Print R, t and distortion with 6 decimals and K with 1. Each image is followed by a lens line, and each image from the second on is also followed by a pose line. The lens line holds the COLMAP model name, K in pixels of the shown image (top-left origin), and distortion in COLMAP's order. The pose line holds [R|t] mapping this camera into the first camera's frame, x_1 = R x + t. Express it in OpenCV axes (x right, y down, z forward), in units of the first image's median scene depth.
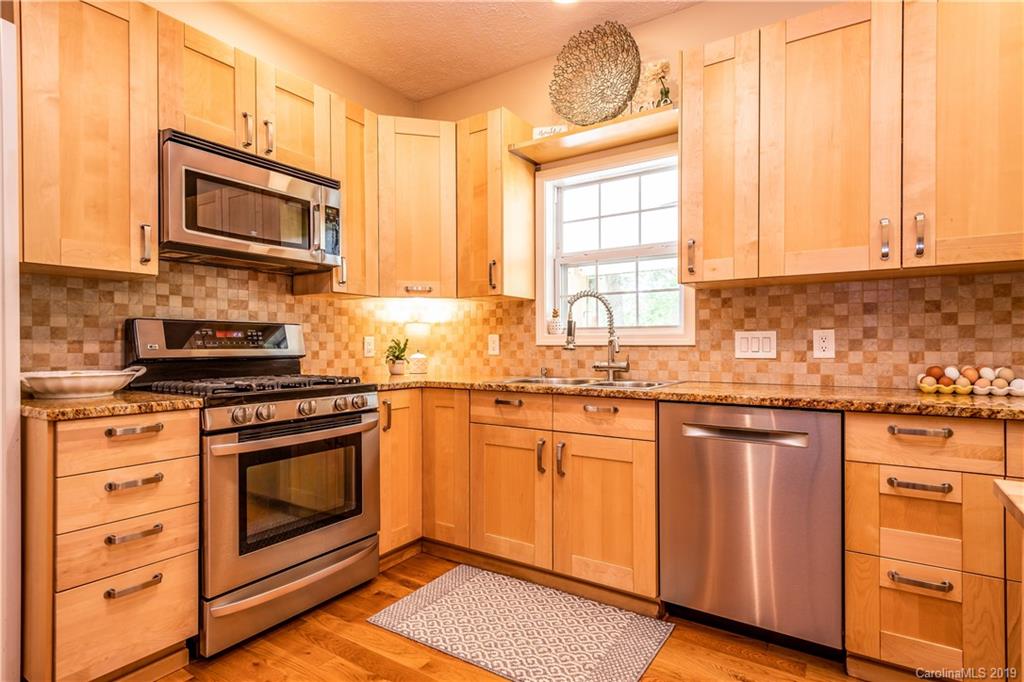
lens RADIAL K [[534.0, 0, 514.5], [0, 534.0, 343.6], [0, 0, 1]] dist [0.015060, -0.002439]
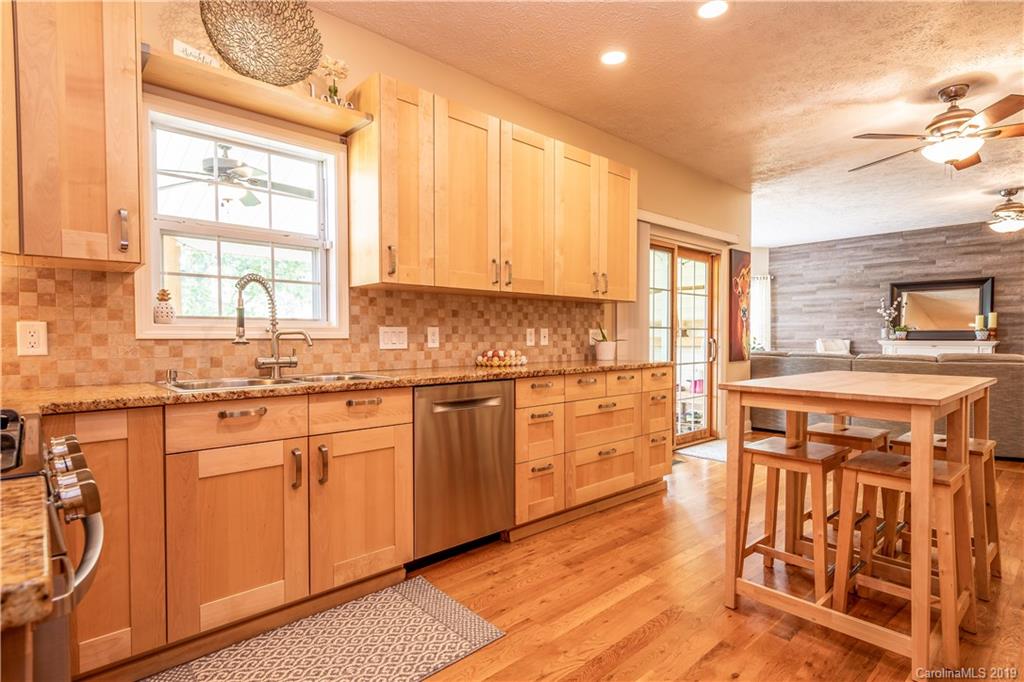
lens RADIAL K [[534.0, 0, 515.1], [0, 534.0, 342.6], [0, 0, 1]] dist [0.015060, -0.002439]
pose [[0.220223, -0.007503, 0.975421, -0.673367], [0.000930, 0.999972, 0.007482, 0.003878], [-0.975449, -0.000741, 0.220223, 0.456101]]
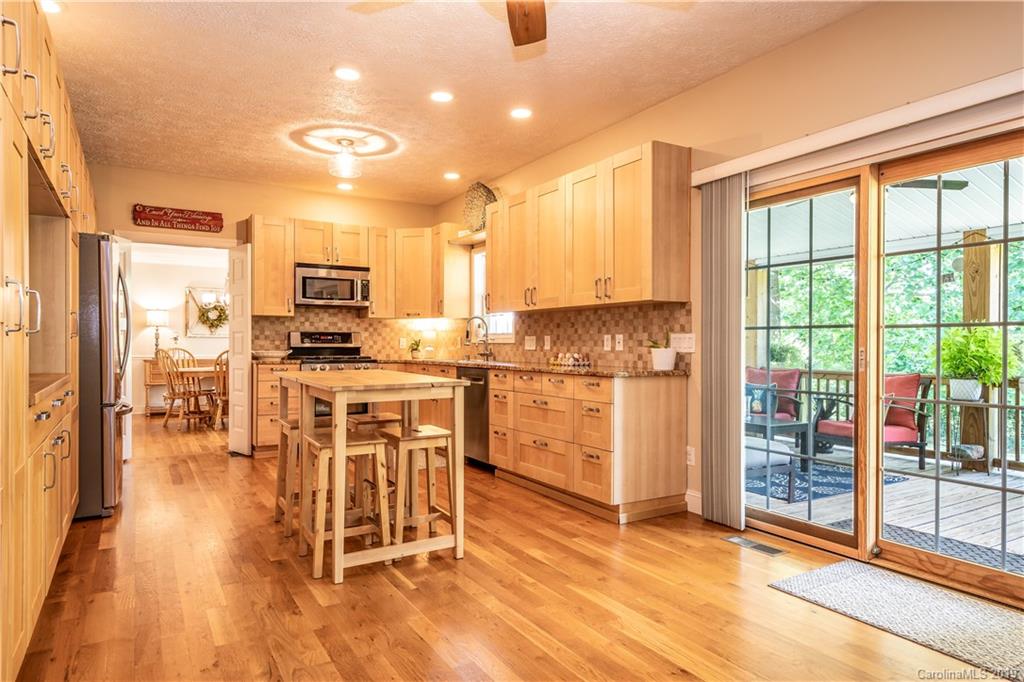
lens RADIAL K [[617.8, 0, 509.4], [0, 617.8, 342.1], [0, 0, 1]] dist [0.005542, 0.000309]
pose [[0.904649, 0.004436, -0.426135, 1.349798], [-0.005460, 0.999984, -0.001183, 0.001831], [0.426123, 0.003397, 0.904659, -1.110419]]
